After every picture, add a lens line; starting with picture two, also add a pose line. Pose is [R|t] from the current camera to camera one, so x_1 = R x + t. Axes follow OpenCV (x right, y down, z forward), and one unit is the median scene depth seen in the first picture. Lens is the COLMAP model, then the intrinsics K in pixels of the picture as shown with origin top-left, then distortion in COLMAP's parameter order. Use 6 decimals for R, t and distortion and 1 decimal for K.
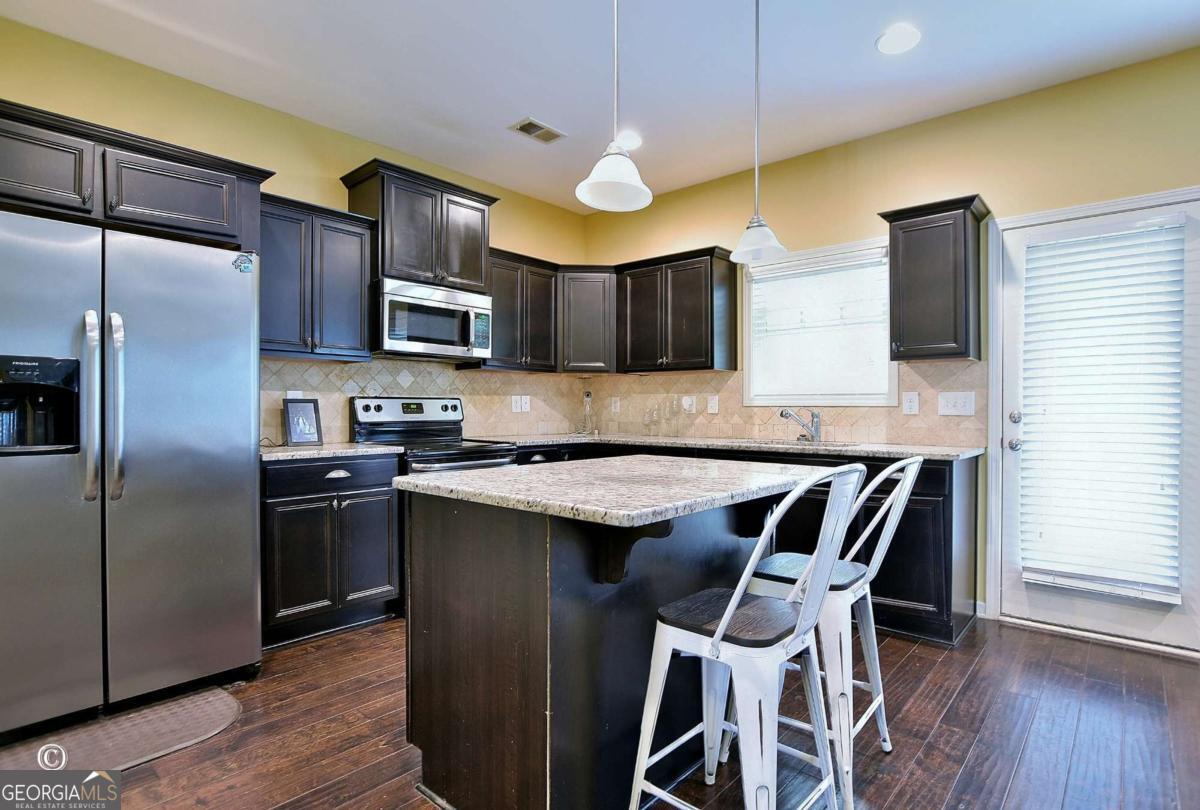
lens RADIAL K [[606.5, 0, 600.6], [0, 606.5, 404.6], [0, 0, 1]] dist [0.001490, 0.000867]
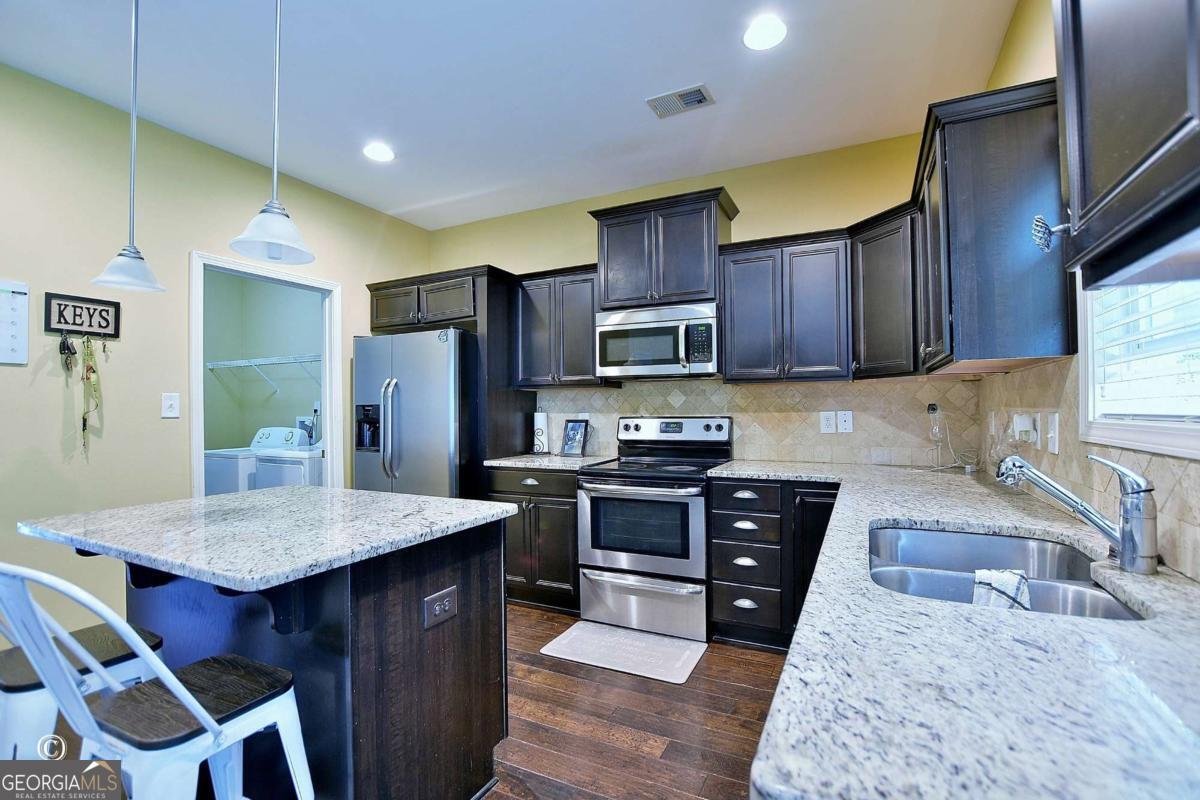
lens RADIAL K [[539.6, 0, 603.8], [0, 539.6, 407.4], [0, 0, 1]] dist [-0.024157, 0.000227]
pose [[0.270721, -0.009124, -0.962614, 0.499882], [0.013624, 0.999891, -0.005646, -0.022898], [0.962561, -0.011586, 0.270816, 0.607324]]
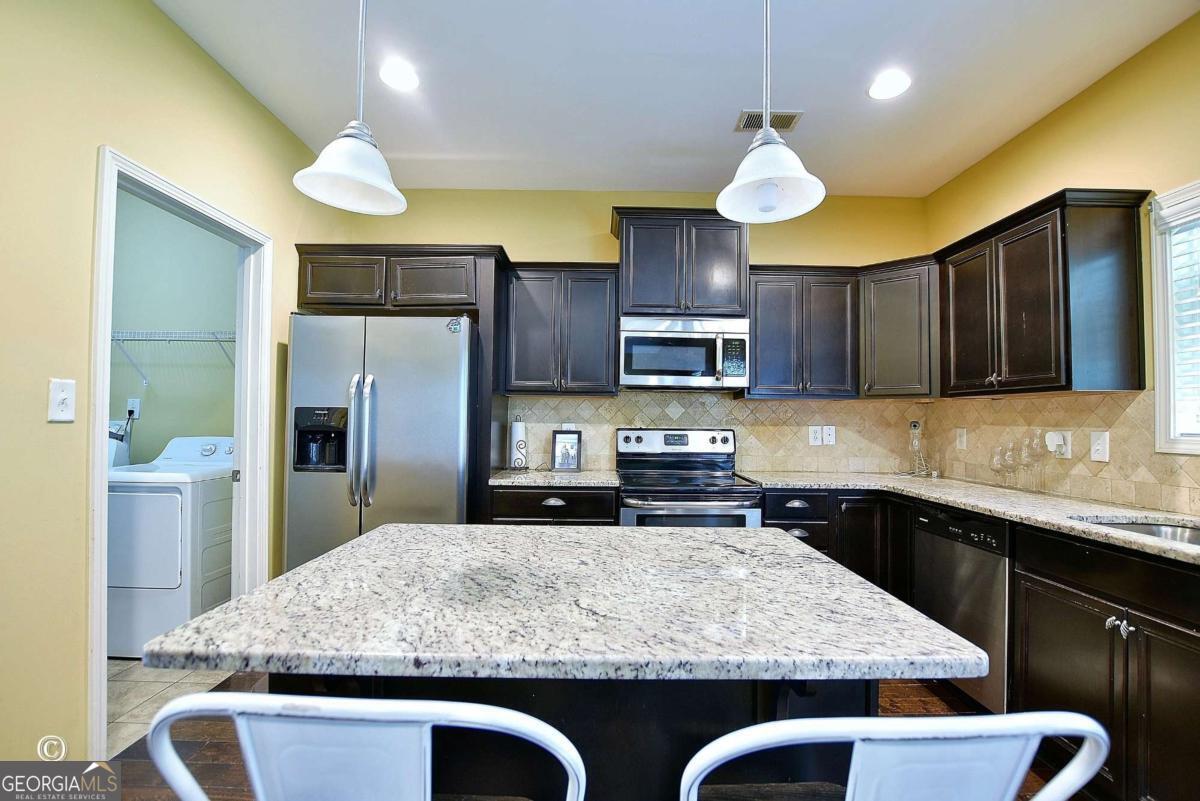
lens RADIAL K [[539.6, 0, 605.4], [0, 539.6, 404.1], [0, 0, 1]] dist [-0.024157, 0.000227]
pose [[0.674186, -0.015954, -0.738389, 0.255904], [-0.006831, 0.999589, -0.027835, -0.025931], [0.738530, 0.023810, 0.673800, 0.291753]]
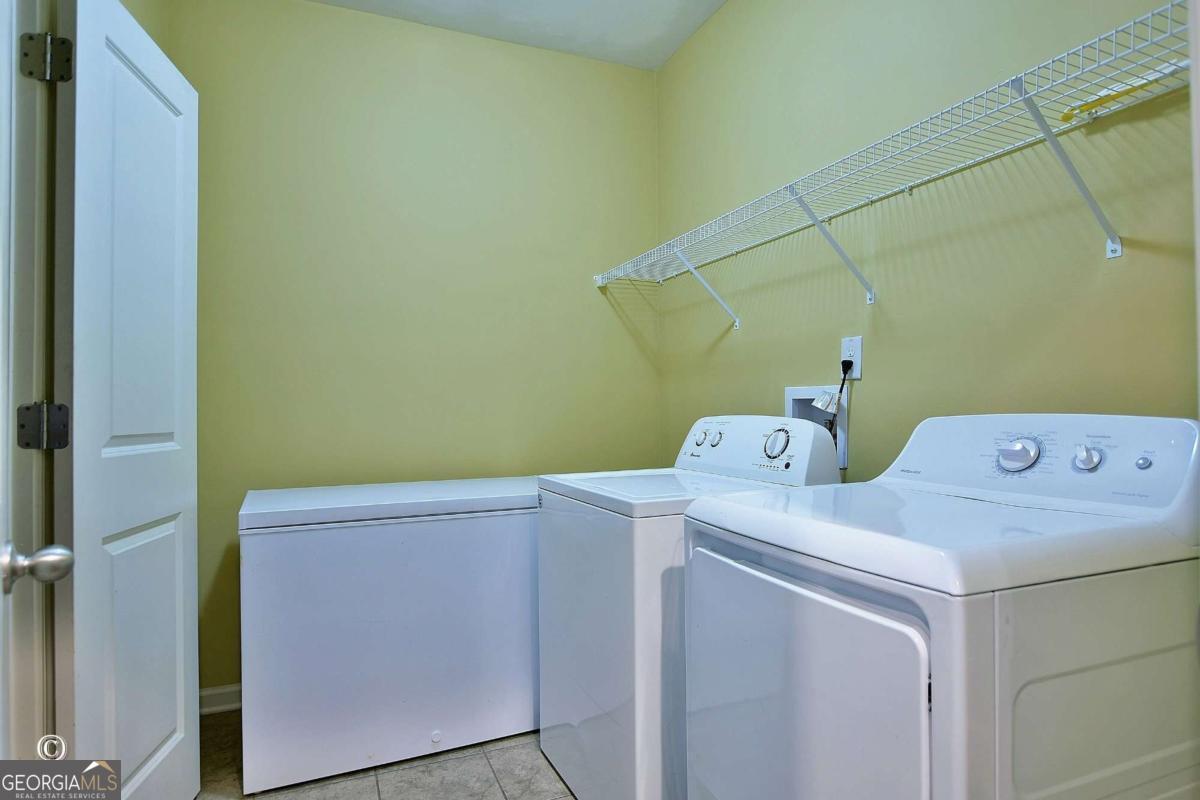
lens RADIAL K [[668.3, 0, 598.7], [0, 668.3, 406.3], [0, 0, 1]] dist [0.002296, 0.000173]
pose [[-0.424319, -0.005735, -0.905495, -0.343088], [0.007869, 0.999919, -0.010021, 0.002508], [0.905479, -0.011377, -0.424239, 0.344999]]
